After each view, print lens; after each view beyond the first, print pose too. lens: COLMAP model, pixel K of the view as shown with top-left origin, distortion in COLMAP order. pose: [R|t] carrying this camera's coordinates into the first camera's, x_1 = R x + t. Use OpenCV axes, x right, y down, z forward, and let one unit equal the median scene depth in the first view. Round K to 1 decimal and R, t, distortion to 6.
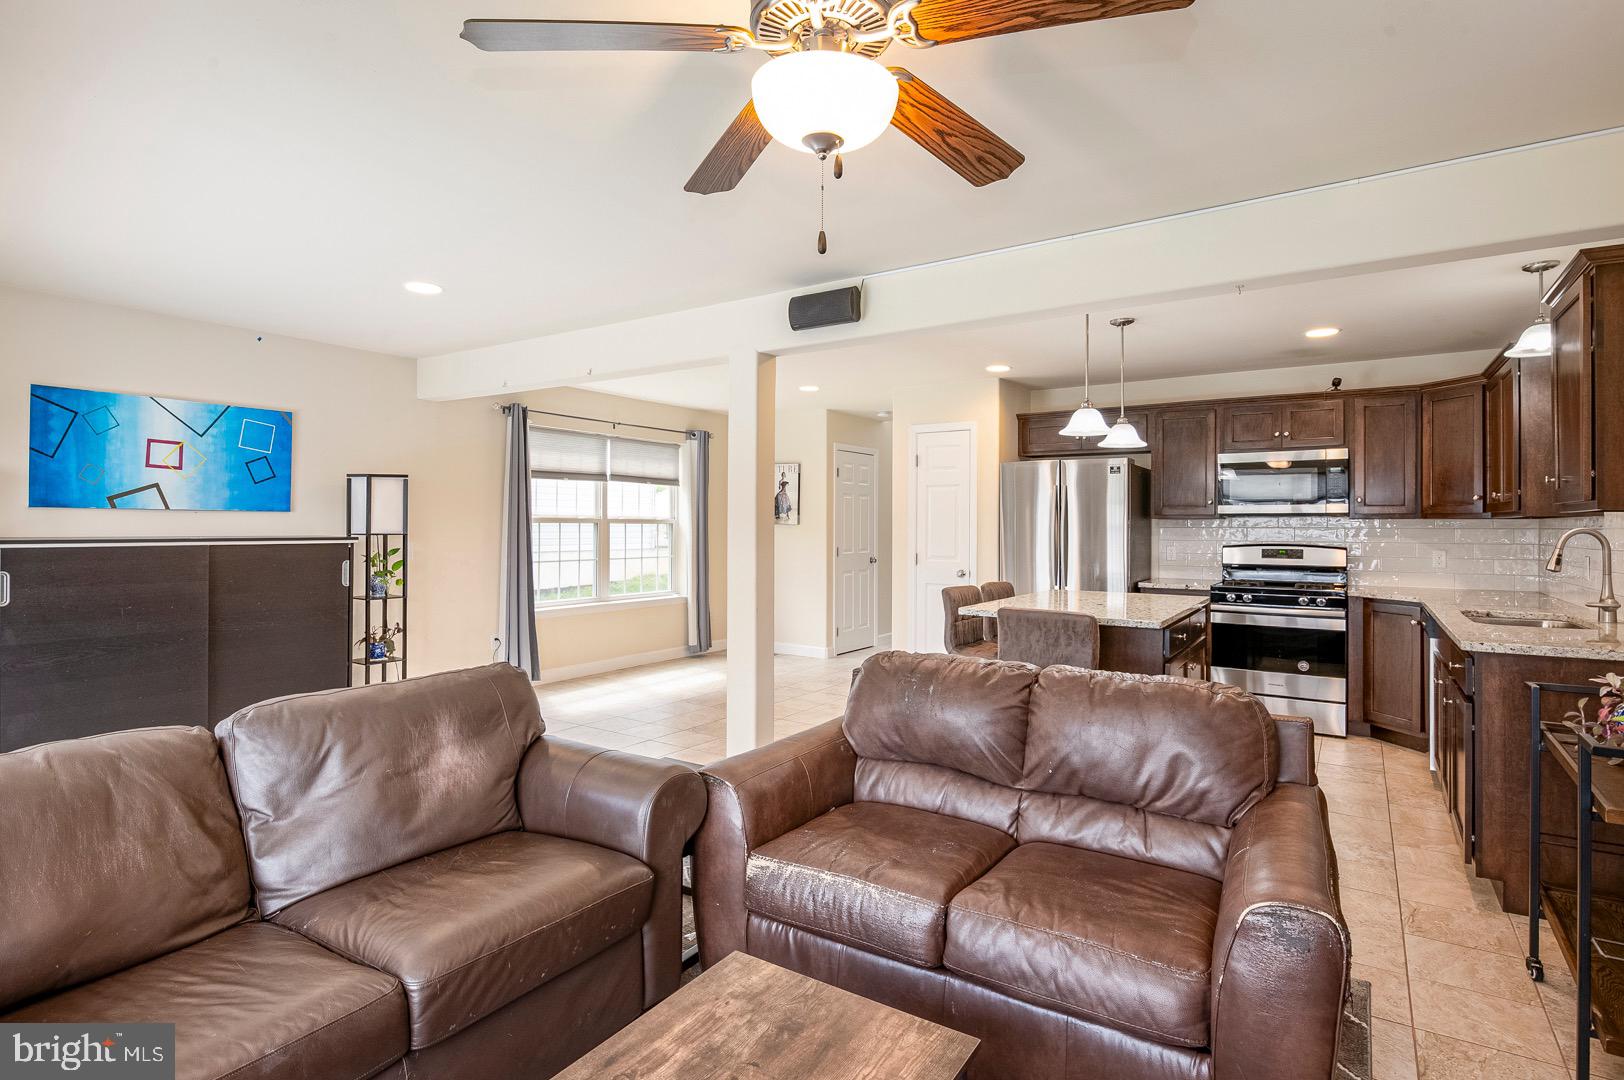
lens RADIAL K [[811.9, 0, 801.6], [0, 811.9, 516.4], [0, 0, 1]] dist [-0.007973, -0.002040]
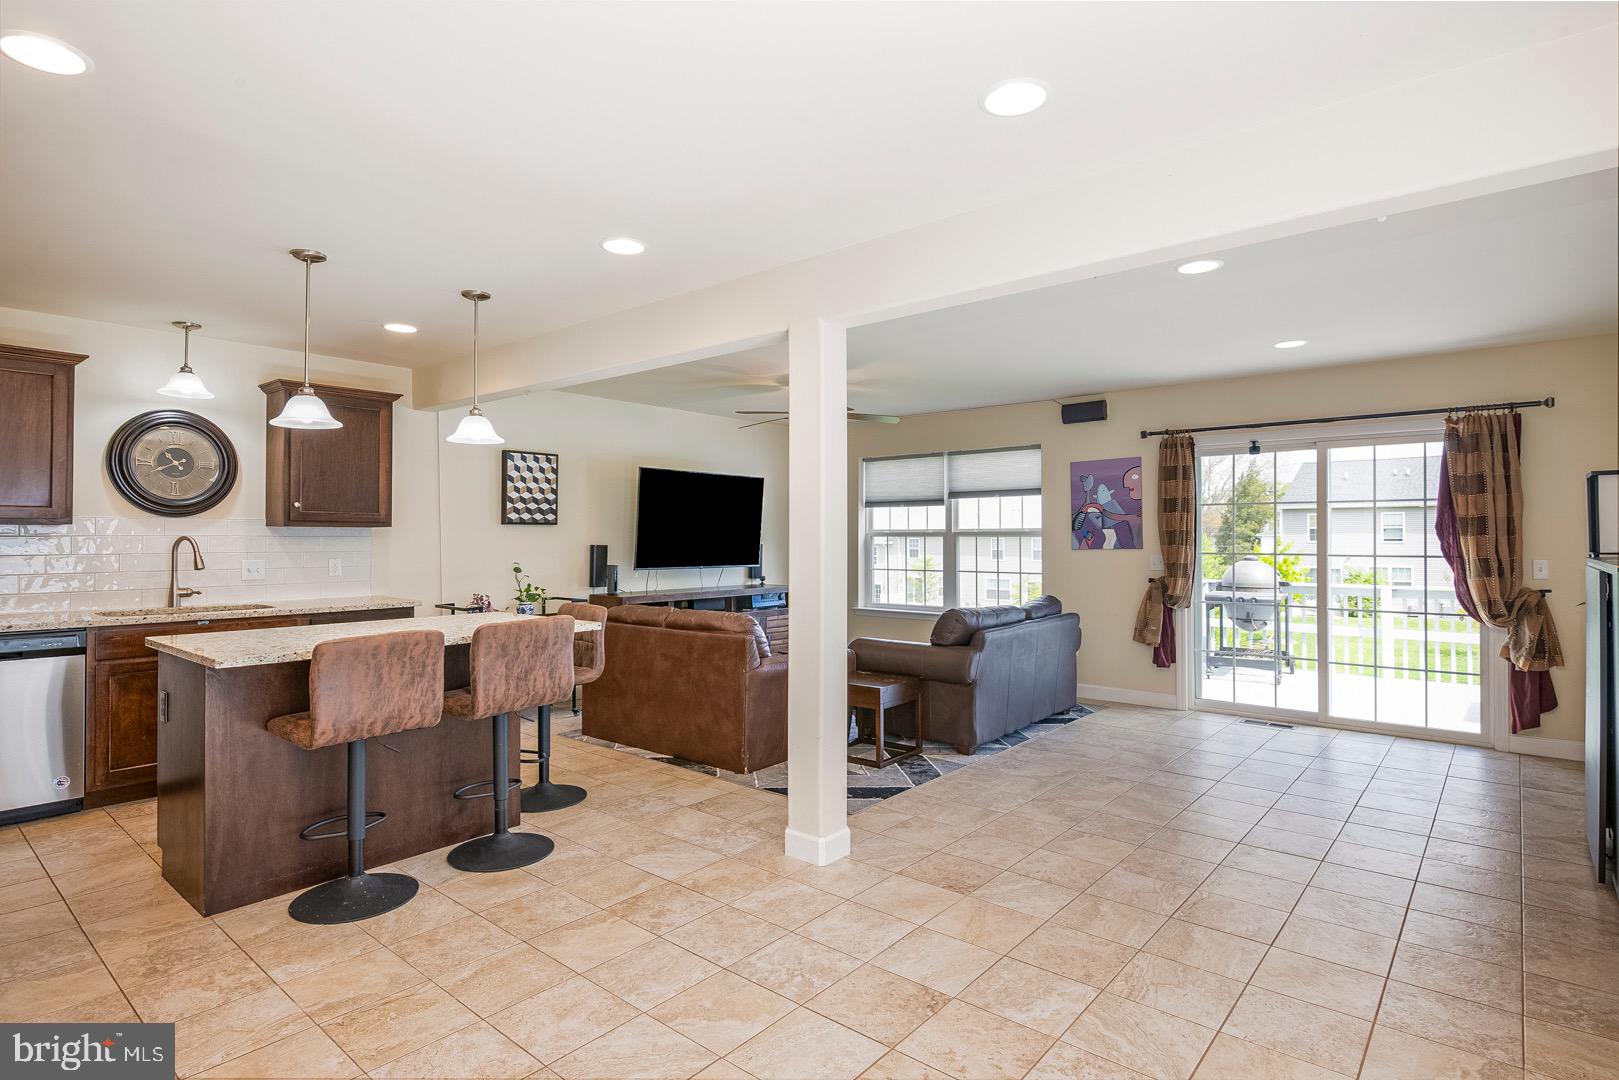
lens RADIAL K [[865.6, 0, 824.0], [0, 865.6, 528.1], [0, 0, 1]] dist [0.006804, -0.003946]
pose [[-0.996783, -0.004736, 0.080010, -0.119602], [-0.006740, 0.999670, -0.024799, 0.019214], [-0.079866, -0.025258, -0.996486, 1.553473]]
